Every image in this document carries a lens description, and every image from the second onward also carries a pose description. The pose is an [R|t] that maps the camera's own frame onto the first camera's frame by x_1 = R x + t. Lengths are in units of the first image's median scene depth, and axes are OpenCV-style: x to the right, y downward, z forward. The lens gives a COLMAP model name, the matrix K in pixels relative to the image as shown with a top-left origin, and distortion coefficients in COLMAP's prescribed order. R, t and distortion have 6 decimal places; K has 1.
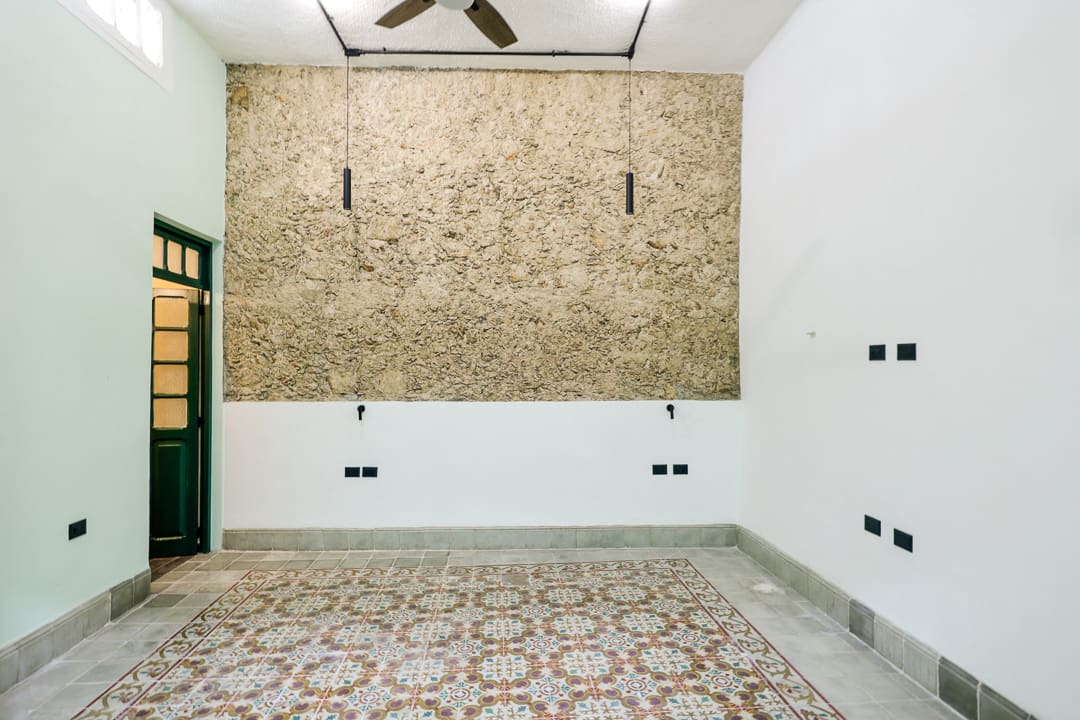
lens RADIAL K [[558.8, 0, 540.0], [0, 558.8, 360.0], [0, 0, 1]] dist [-0.000503, 0.000242]
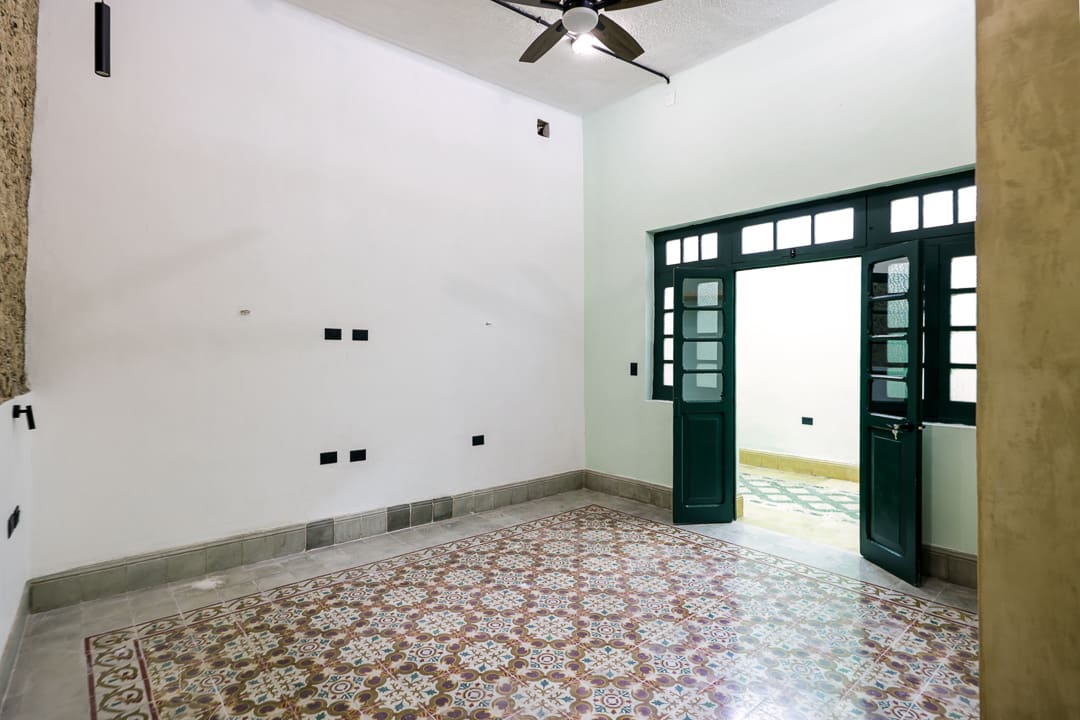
lens RADIAL K [[558.8, 0, 540.0], [0, 558.8, 360.0], [0, 0, 1]] dist [-0.000503, 0.000242]
pose [[-0.609708, -0.008637, 0.792579, -0.830761], [-0.010428, 0.999941, 0.002875, 0.042873], [-0.792557, -0.006512, -0.609763, 1.446006]]
